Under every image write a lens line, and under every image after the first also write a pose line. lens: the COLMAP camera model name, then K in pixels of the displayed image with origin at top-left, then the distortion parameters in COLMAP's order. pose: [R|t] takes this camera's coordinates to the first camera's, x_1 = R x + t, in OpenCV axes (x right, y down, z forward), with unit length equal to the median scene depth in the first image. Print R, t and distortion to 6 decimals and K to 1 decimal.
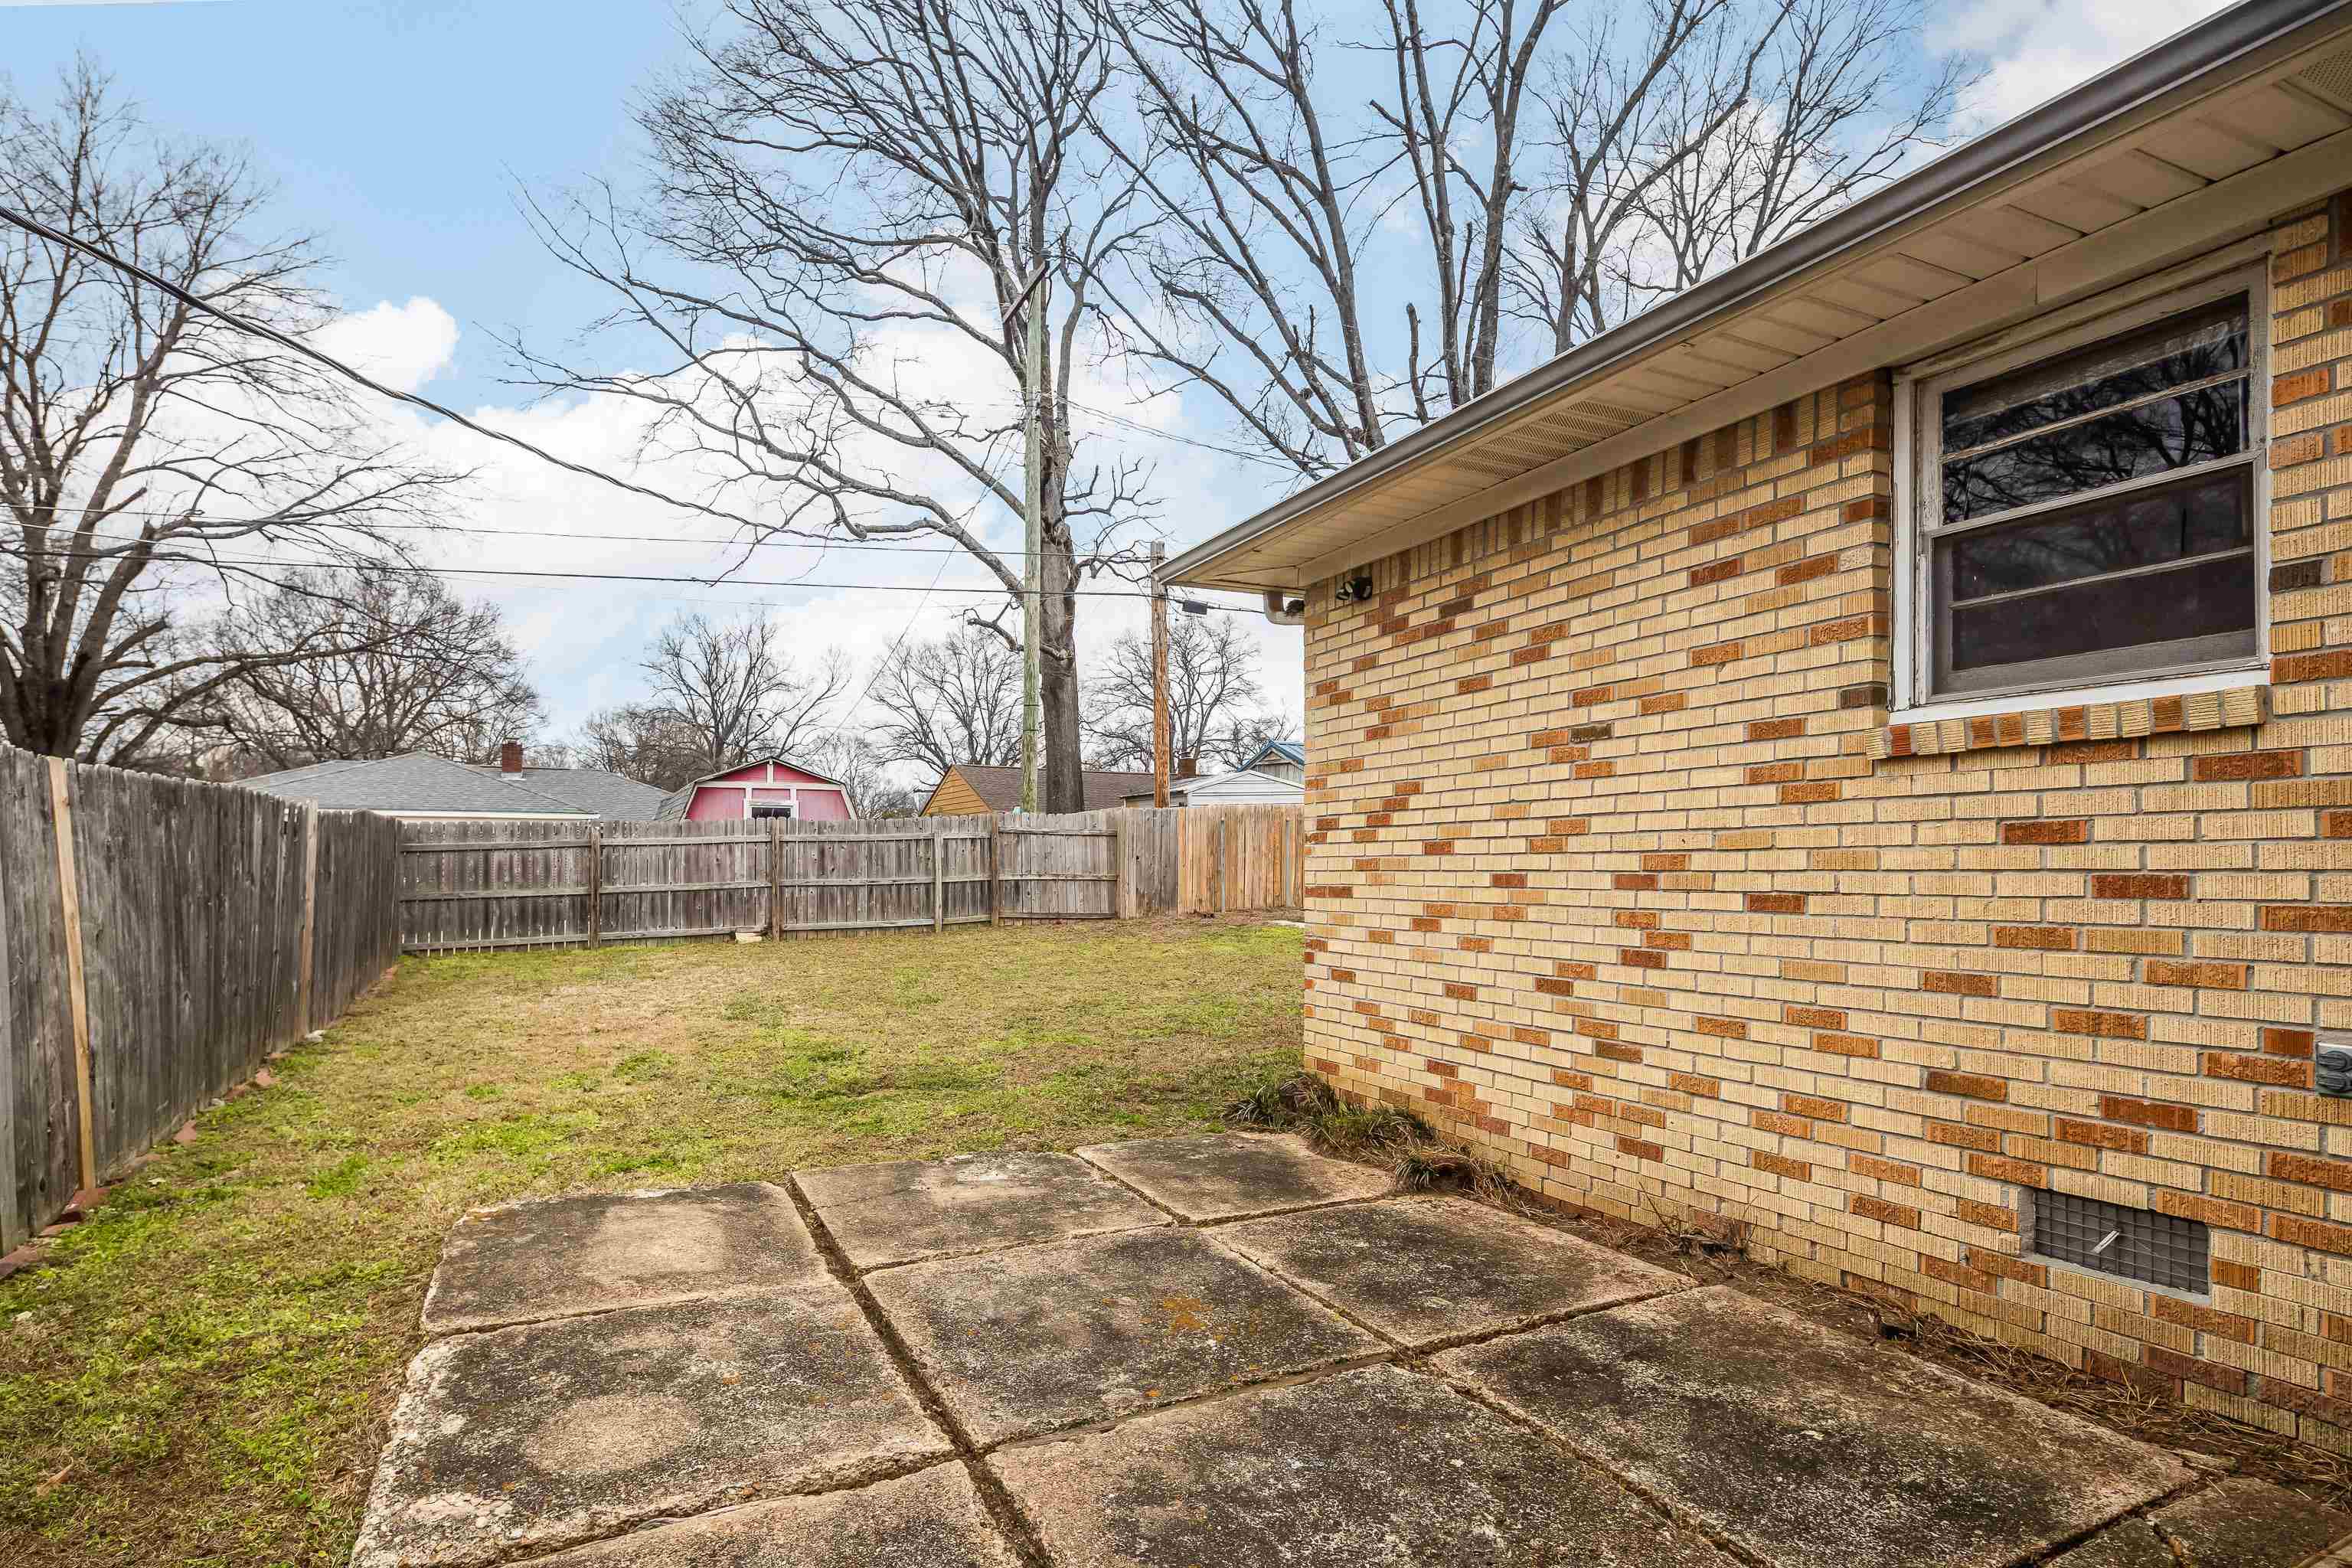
lens RADIAL K [[1199.6, 0, 1124.7], [0, 1199.6, 858.1], [0, 0, 1]] dist [-0.001167, -0.000045]
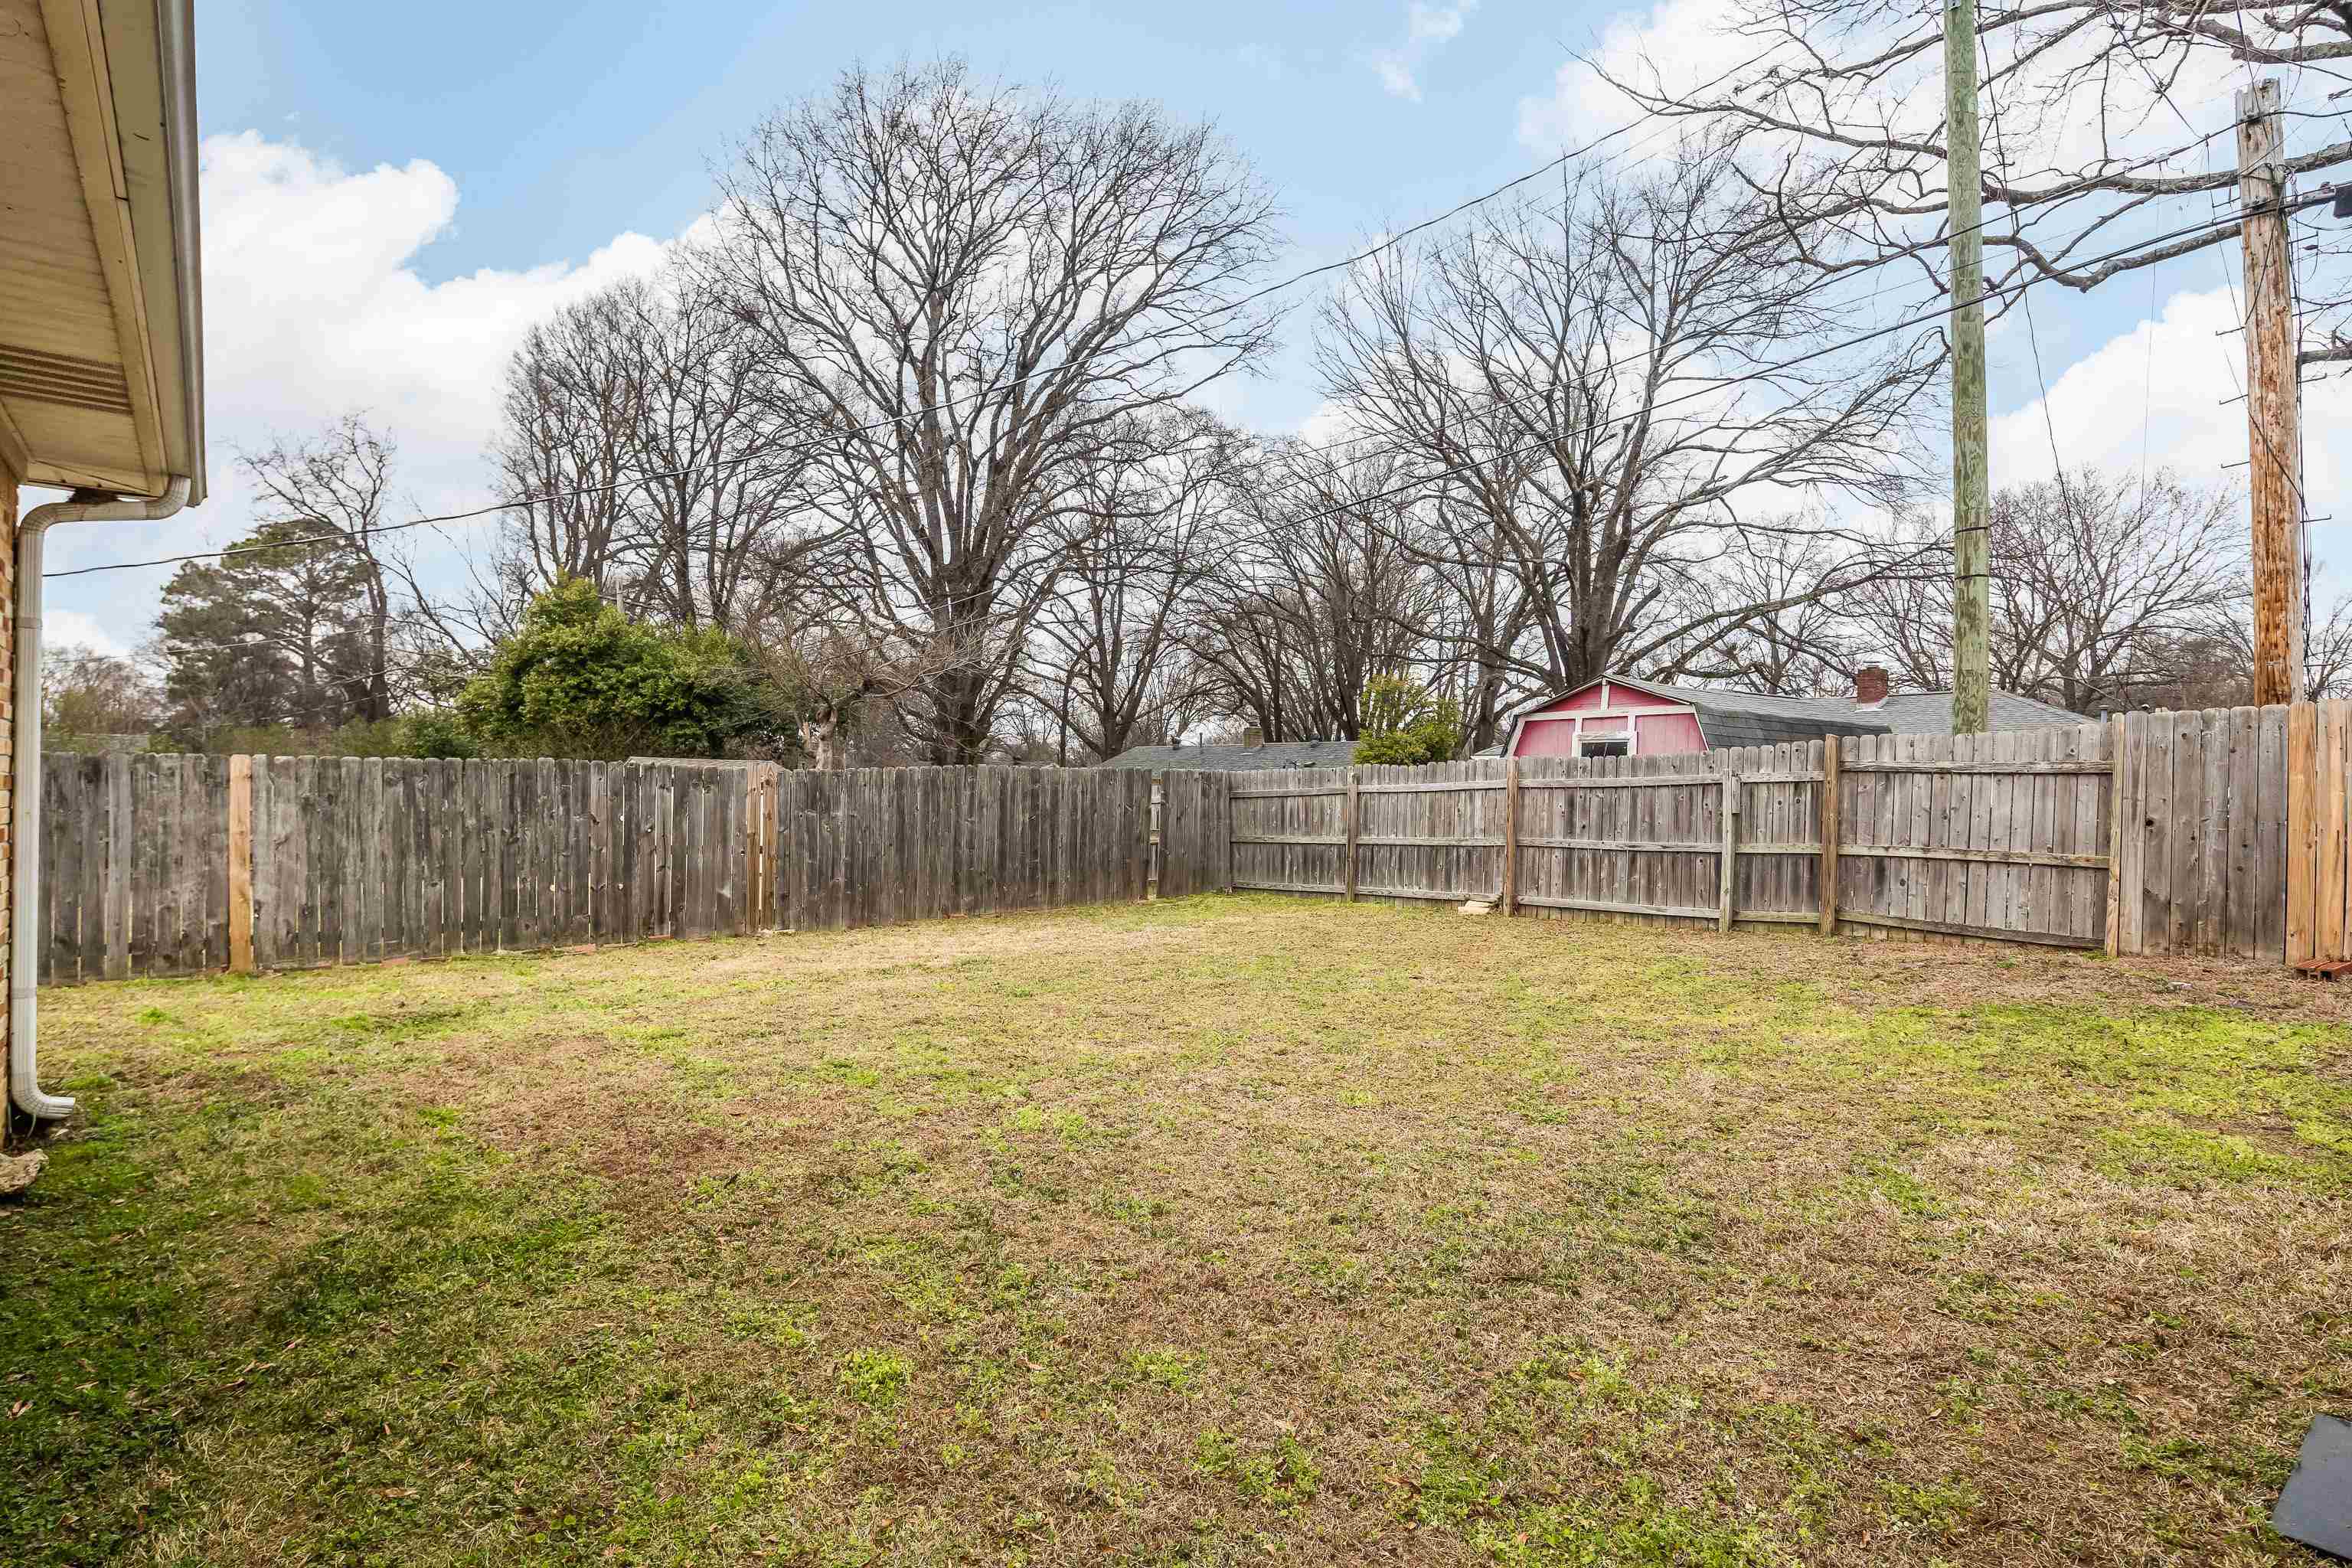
lens RADIAL K [[1199.6, 0, 1173.9], [0, 1199.6, 796.4], [0, 0, 1]] dist [-0.001167, -0.000045]
pose [[0.241467, 0.009613, -0.970361, 0.385179], [-0.004470, 0.999951, 0.008794, -0.013508], [0.970399, 0.002215, 0.241498, 0.567153]]
